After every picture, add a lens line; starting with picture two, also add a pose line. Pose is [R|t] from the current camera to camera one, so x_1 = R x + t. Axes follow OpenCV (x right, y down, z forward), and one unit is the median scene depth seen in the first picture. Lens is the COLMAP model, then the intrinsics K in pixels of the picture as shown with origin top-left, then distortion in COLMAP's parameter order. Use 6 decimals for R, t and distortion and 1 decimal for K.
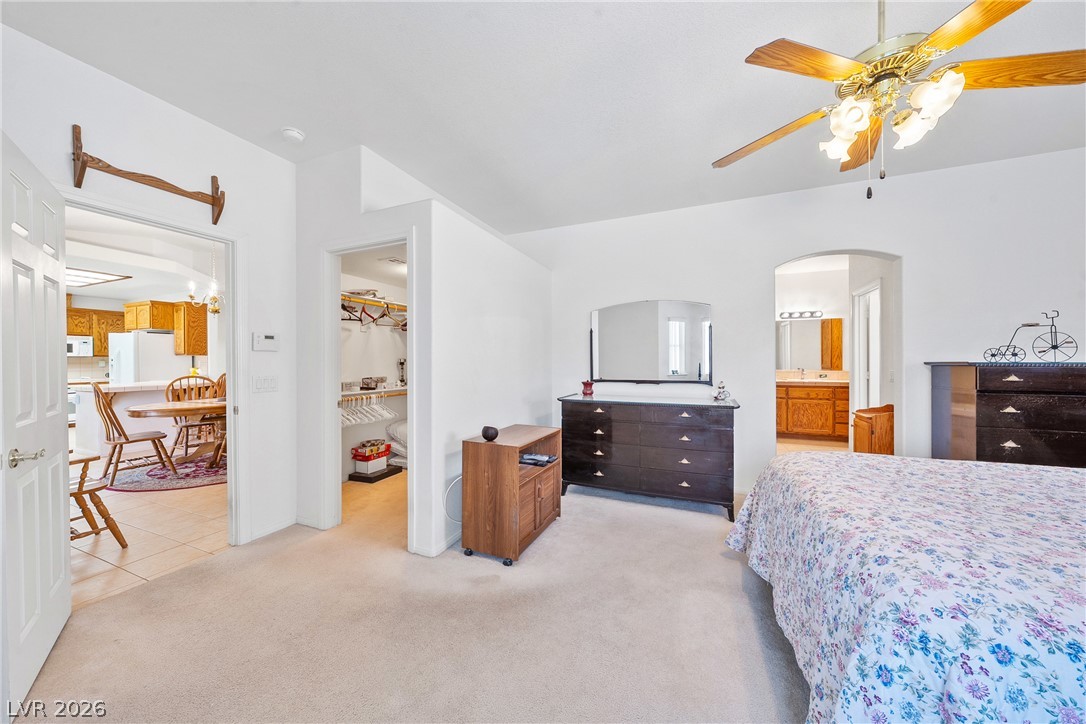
lens RADIAL K [[368.1, 0, 552.1], [0, 368.1, 360.8], [0, 0, 1]] dist [-0.000305, -0.000026]
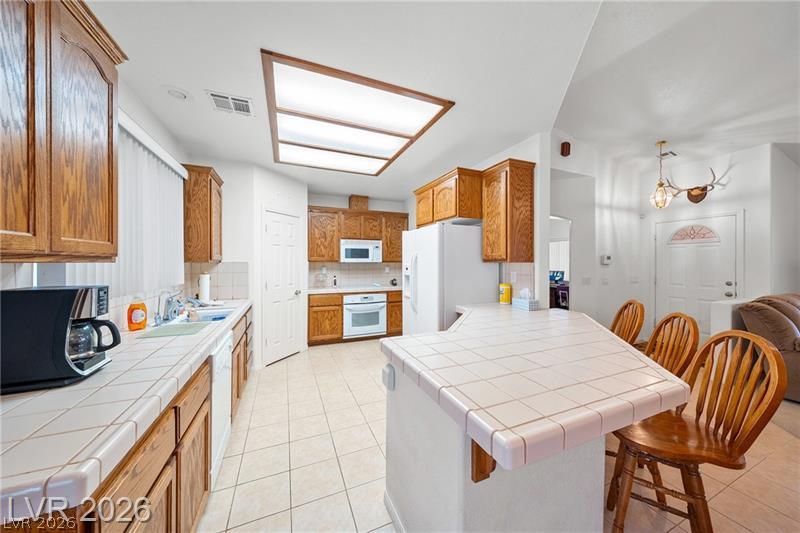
lens RADIAL K [[271.1, 0, 400.2], [0, 271.1, 264.4], [0, 0, 1]] dist [-0.000305, -0.000026]
pose [[0.717149, 0.011322, -0.696828, -0.794836], [-0.012332, 0.999918, 0.003554, -0.010331], [0.696811, 0.006044, 0.717229, 0.584398]]
